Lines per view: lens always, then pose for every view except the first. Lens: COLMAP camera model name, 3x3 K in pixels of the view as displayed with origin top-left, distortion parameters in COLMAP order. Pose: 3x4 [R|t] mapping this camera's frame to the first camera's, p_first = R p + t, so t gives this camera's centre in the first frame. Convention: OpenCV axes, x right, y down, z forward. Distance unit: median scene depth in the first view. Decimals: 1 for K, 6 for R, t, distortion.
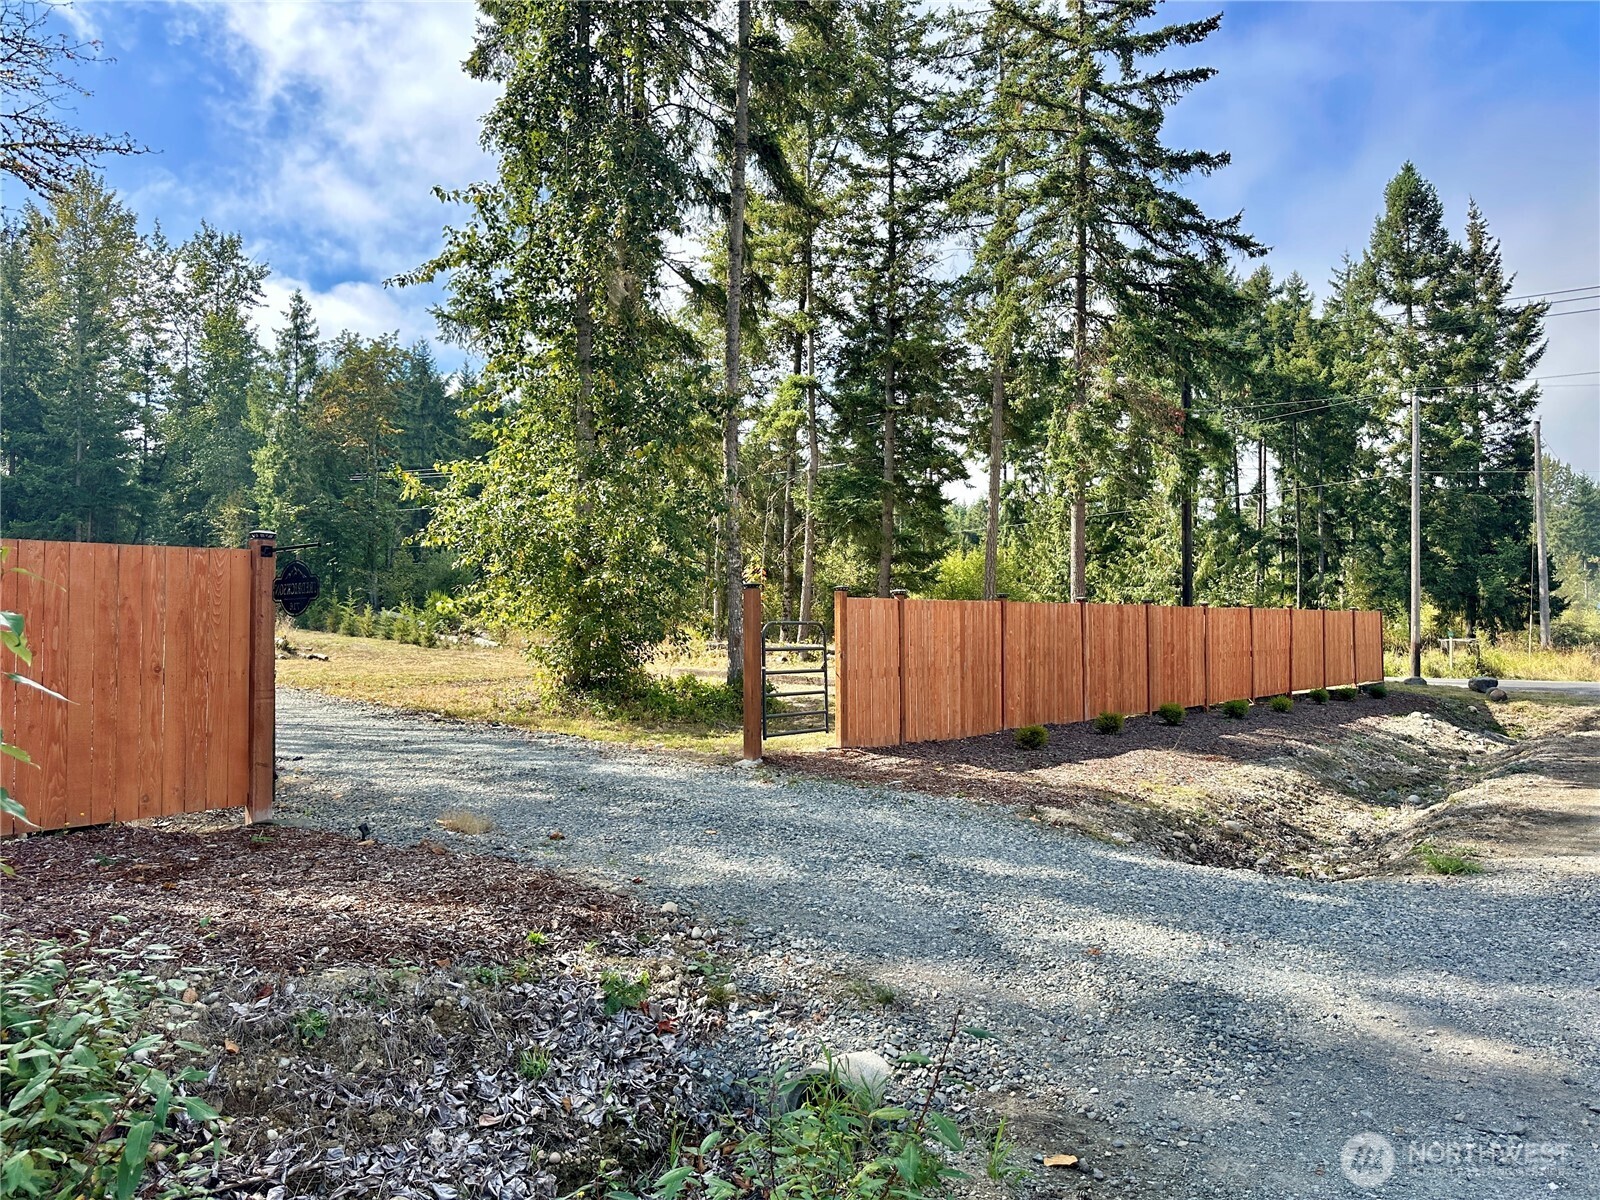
lens RADIAL K [[1121.7, 0, 800.0], [0, 1121.7, 600.0], [0, 0, 1]] dist [0.133440, -0.182967]
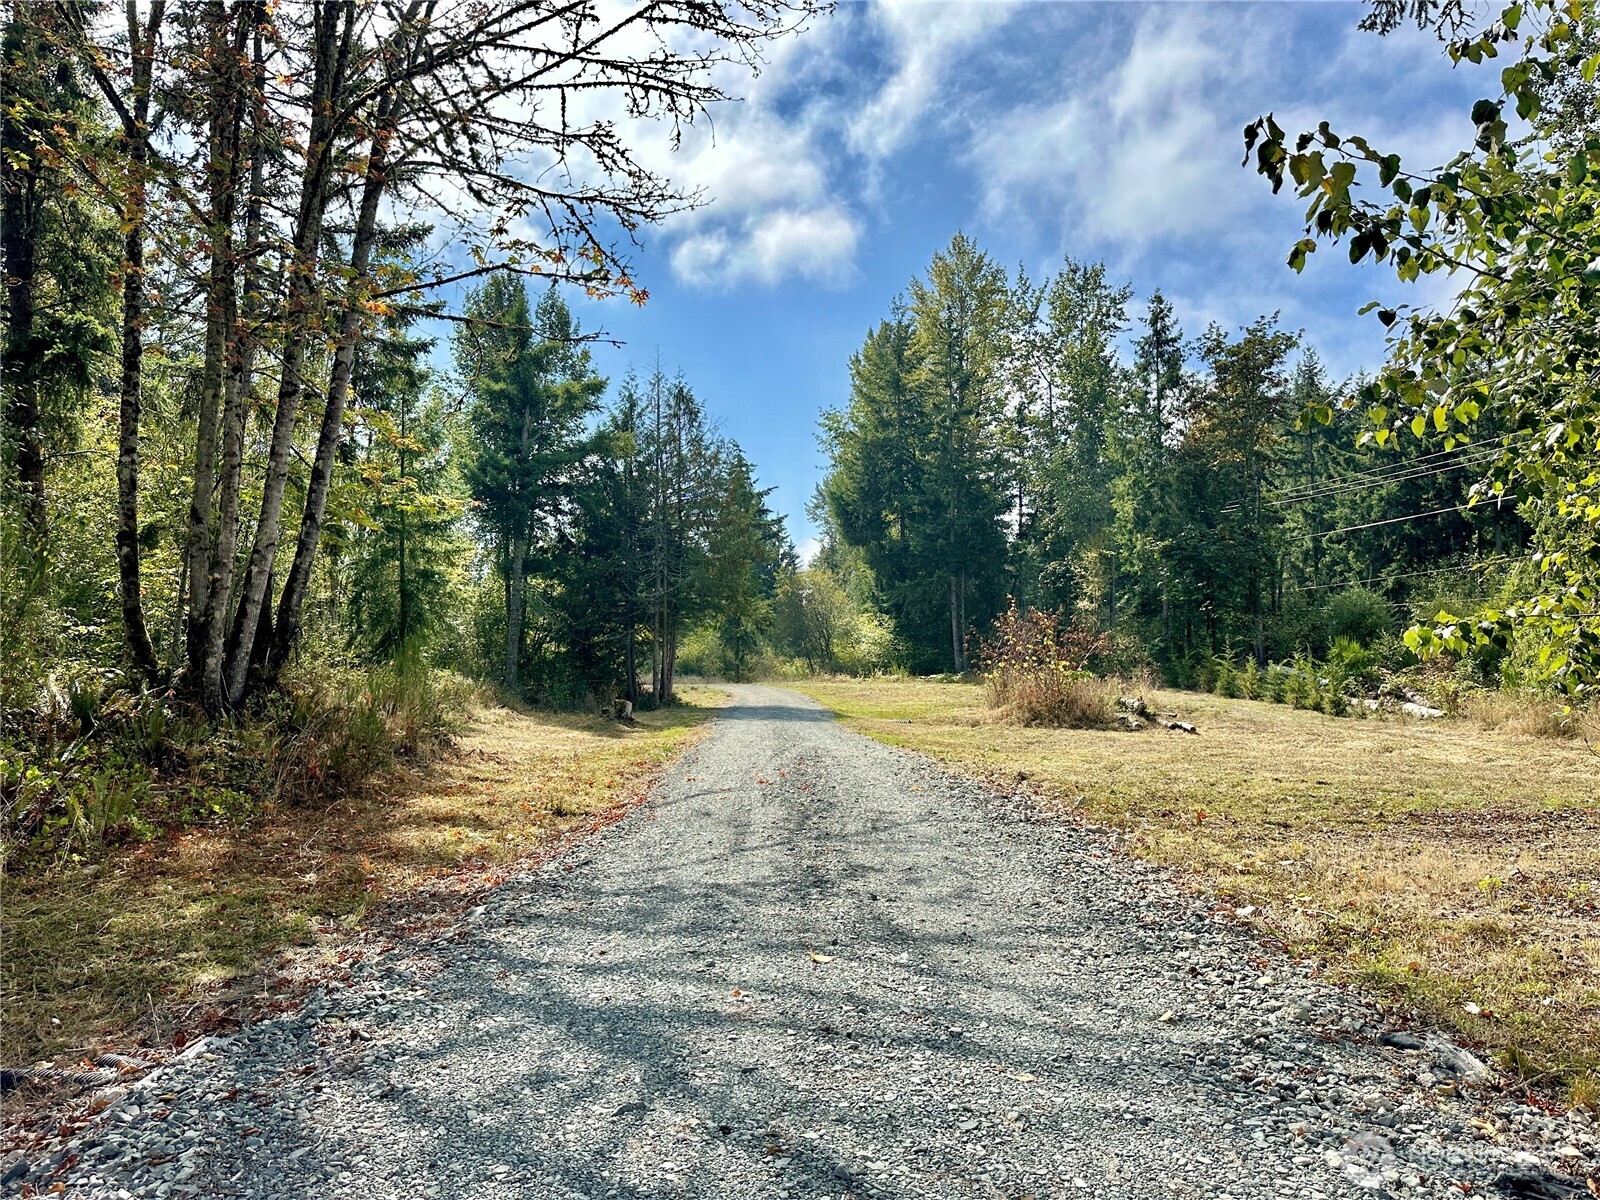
lens RADIAL K [[1121.7, 0, 800.0], [0, 1121.7, 600.0], [0, 0, 1]] dist [0.133440, -0.182967]
pose [[0.735354, -0.050455, -0.675802, -0.072090], [0.017302, 0.998297, -0.055707, 0.002861], [0.677462, 0.029272, 0.734975, 0.204446]]
